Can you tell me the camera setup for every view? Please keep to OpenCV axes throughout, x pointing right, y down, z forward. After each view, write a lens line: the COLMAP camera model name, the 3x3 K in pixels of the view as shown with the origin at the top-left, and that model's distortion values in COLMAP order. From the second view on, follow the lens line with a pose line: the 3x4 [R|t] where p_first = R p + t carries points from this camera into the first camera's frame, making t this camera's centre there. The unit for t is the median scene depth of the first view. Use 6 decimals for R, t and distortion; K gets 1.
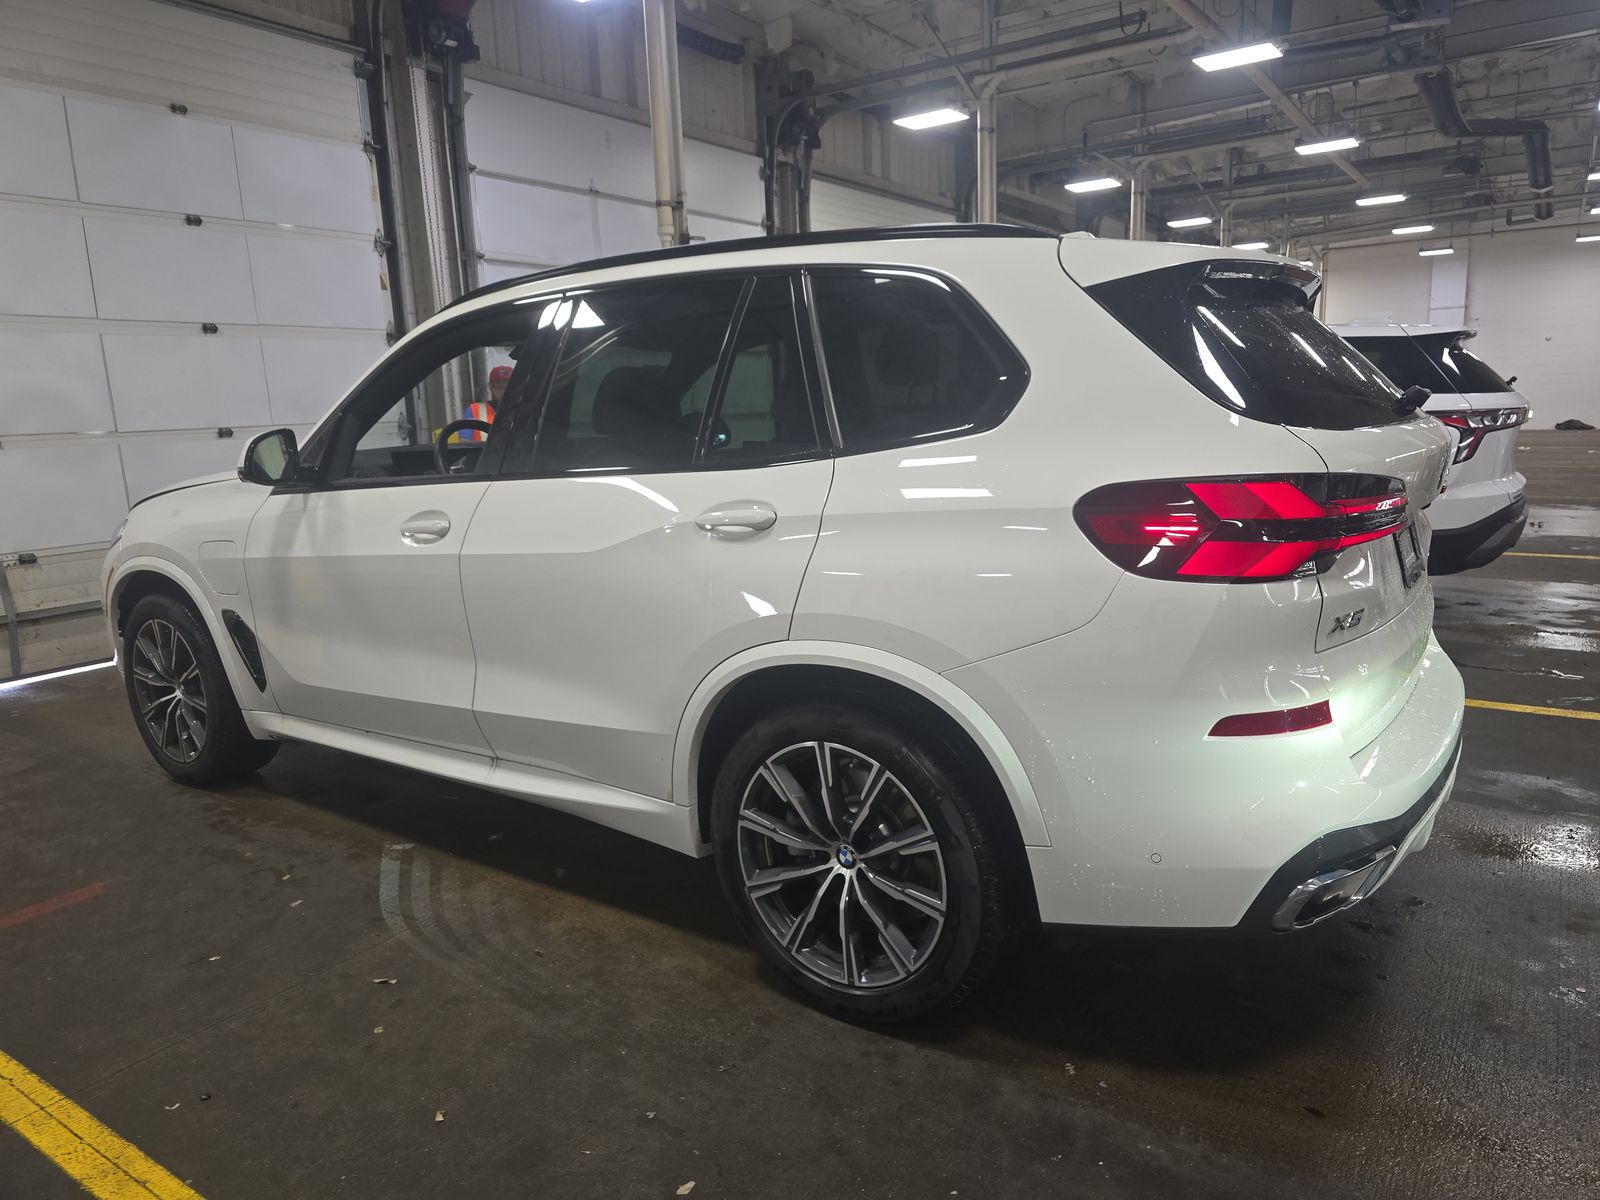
lens RADIAL K [[1064.5, 0, 800.5], [0, 1064.5, 600.5], [0, 0, 1]] dist [0.014019, -0.015371]
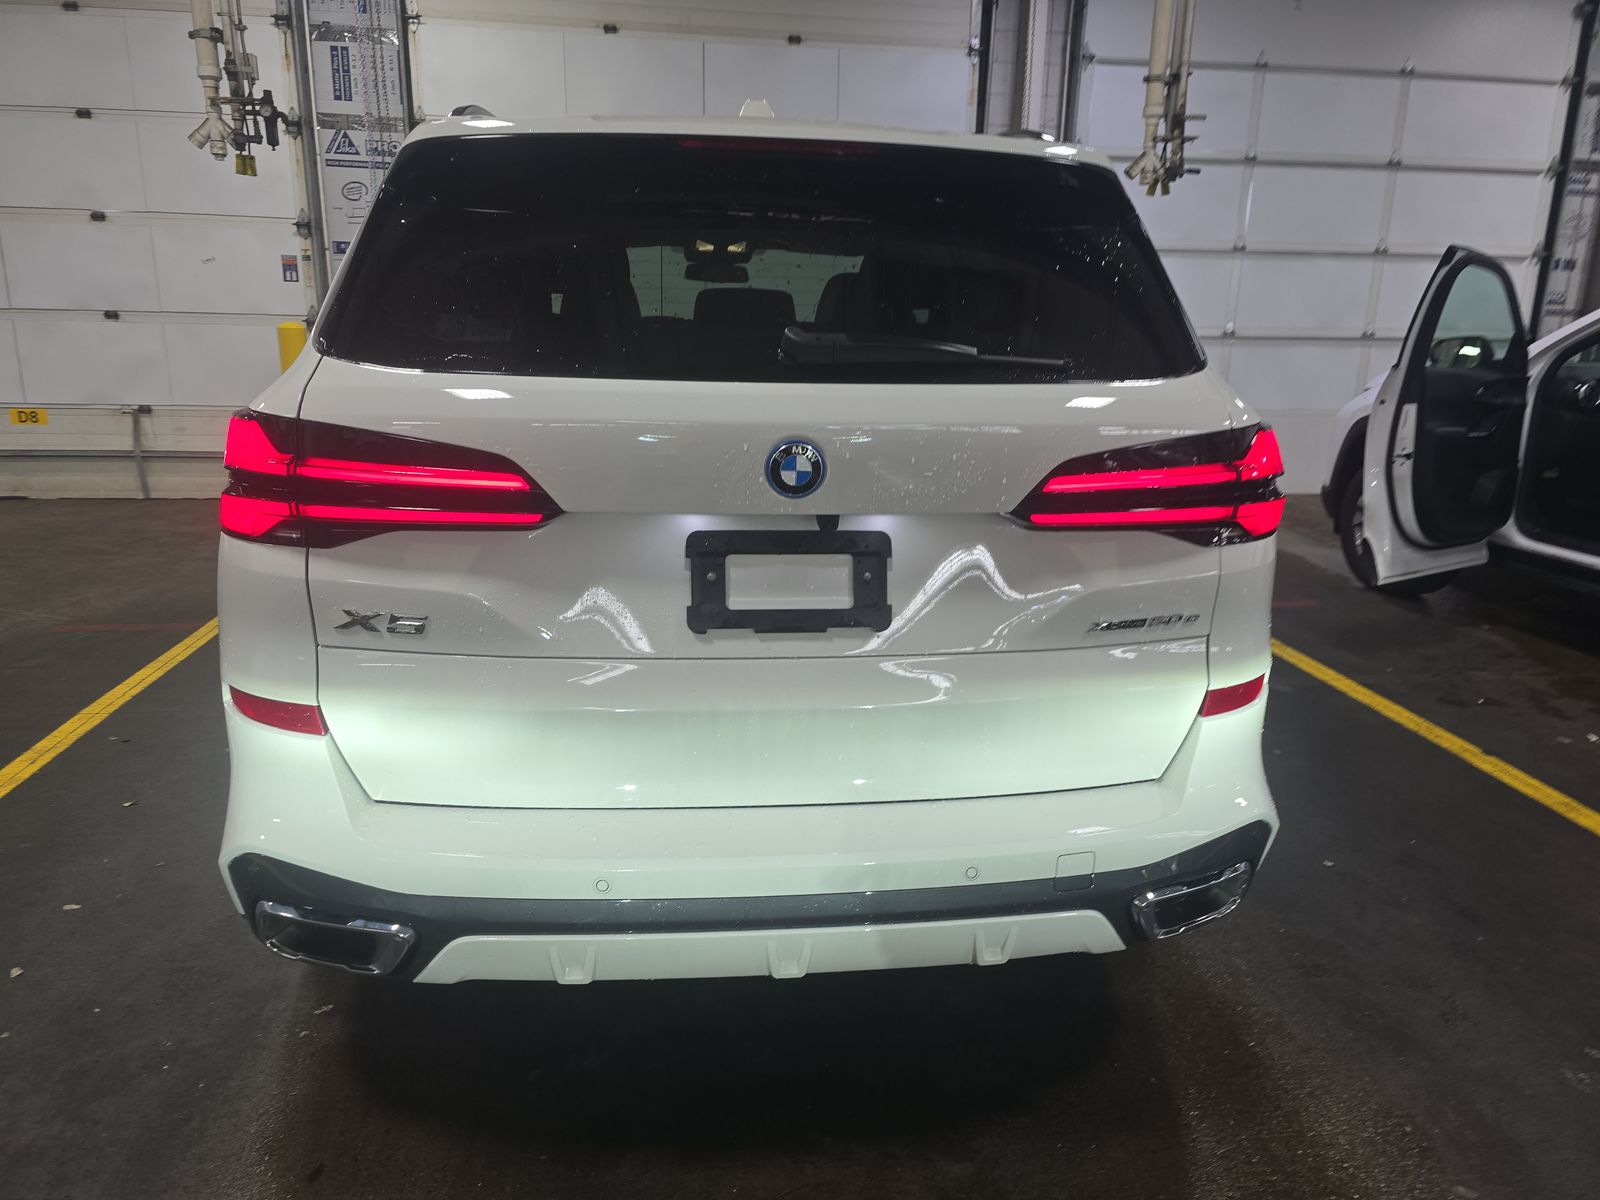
lens RADIAL K [[1064.5, 0, 798.2], [0, 1064.5, 608.1], [0, 0, 1]] dist [0.014019, -0.015371]
pose [[0.662737, 0.243697, -0.708090, 0.391690], [-0.179122, 0.969707, 0.166086, -0.054104], [0.727114, 0.016762, 0.686312, 0.216695]]
